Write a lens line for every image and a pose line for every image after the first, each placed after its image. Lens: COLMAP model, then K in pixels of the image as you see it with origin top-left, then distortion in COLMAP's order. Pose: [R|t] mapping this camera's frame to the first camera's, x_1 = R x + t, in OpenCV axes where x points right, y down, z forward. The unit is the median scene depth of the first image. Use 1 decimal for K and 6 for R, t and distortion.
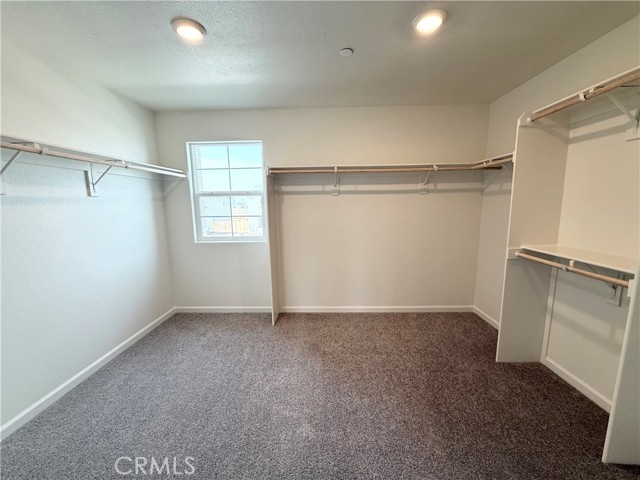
lens RADIAL K [[254.8, 0, 321.2], [0, 254.8, 239.3], [0, 0, 1]] dist [-0.001495, -0.000003]
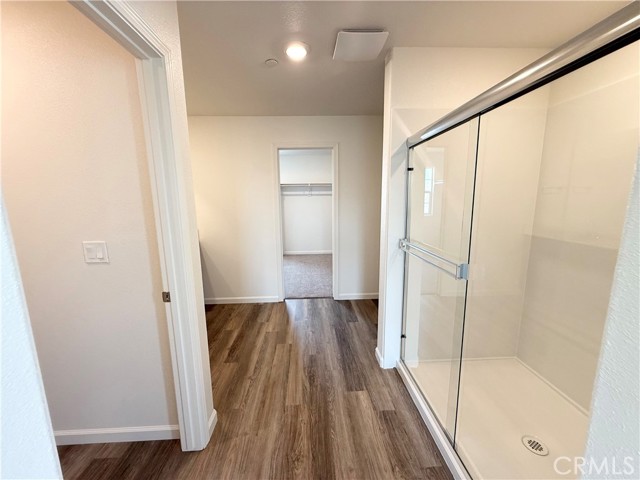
lens RADIAL K [[254.8, 0, 319.6], [0, 254.8, 243.6], [0, 0, 1]] dist [-0.001495, -0.000003]
pose [[0.997758, -0.012122, 0.065813, -0.006428], [0.010455, 0.999617, 0.025616, 0.167941], [-0.066099, -0.024871, 0.997503, -1.134523]]
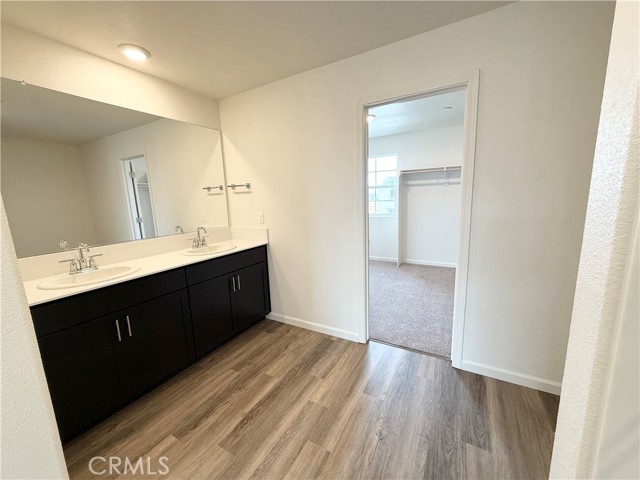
lens RADIAL K [[254.8, 0, 318.8], [0, 254.8, 241.0], [0, 0, 1]] dist [-0.001495, -0.000003]
pose [[0.877269, 0.064916, -0.475589, 0.134411], [-0.048152, 0.997716, 0.047363, 0.117075], [0.477578, -0.018650, 0.878391, -0.678740]]
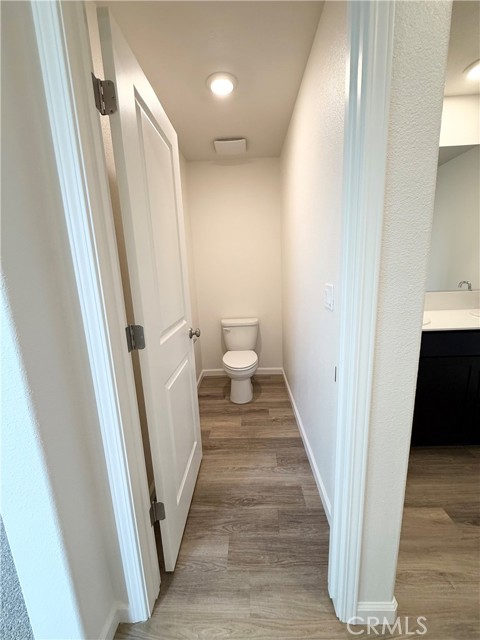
lens RADIAL K [[254.8, 0, 241.6], [0, 254.8, 318.8], [0, 0, 1]] dist [-0.001495, -0.000003]
pose [[-0.011387, 0.204549, -0.978790, 0.034103], [-0.108833, 0.972785, 0.204560, 0.159010], [0.993995, 0.108854, 0.011185, -0.784166]]
